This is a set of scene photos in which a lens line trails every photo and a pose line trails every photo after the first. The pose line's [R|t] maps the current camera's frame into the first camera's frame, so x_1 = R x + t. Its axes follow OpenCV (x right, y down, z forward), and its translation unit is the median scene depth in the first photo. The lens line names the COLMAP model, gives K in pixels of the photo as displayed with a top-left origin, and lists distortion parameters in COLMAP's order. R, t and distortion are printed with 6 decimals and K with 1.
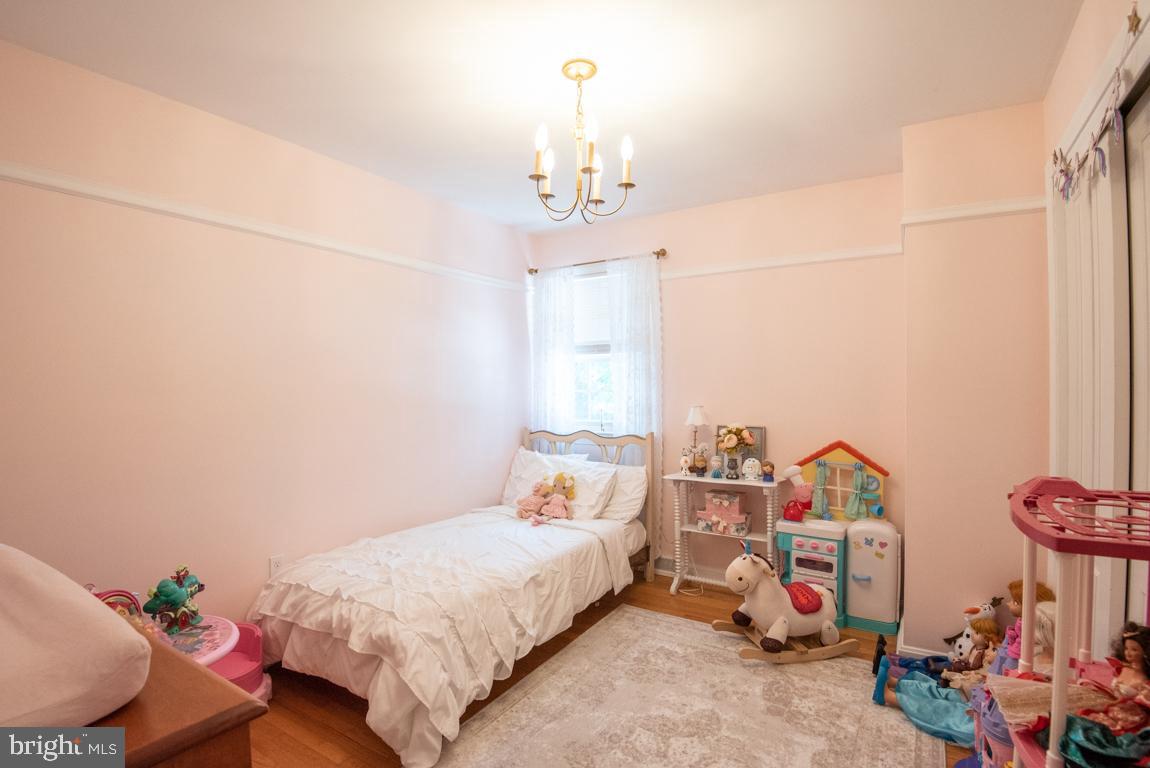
lens RADIAL K [[546.6, 0, 547.1], [0, 546.6, 381.1], [0, 0, 1]] dist [-0.035594, -0.007861]
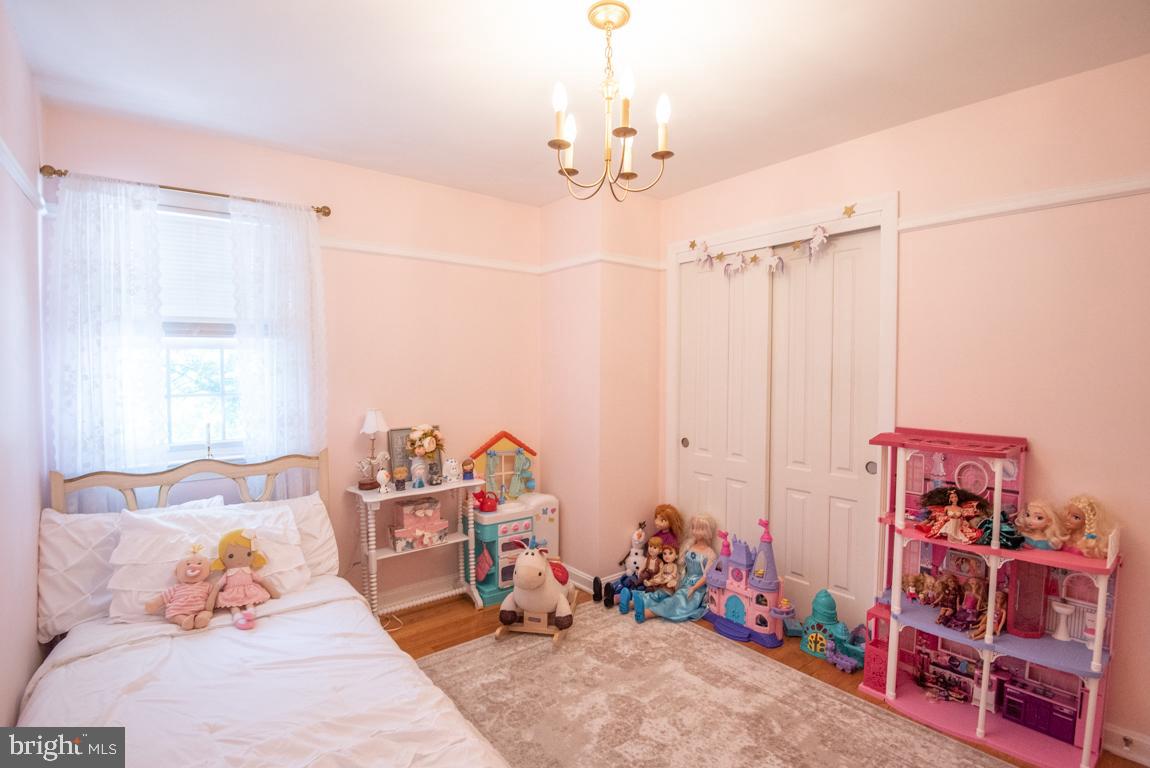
lens RADIAL K [[546.6, 0, 574.2], [0, 546.6, 384.4], [0, 0, 1]] dist [-0.035594, -0.007861]
pose [[0.301767, -0.026947, 0.953001, -0.461996], [-0.004467, 0.999550, 0.029678, -0.019127], [-0.953371, -0.013213, 0.301511, 0.490931]]
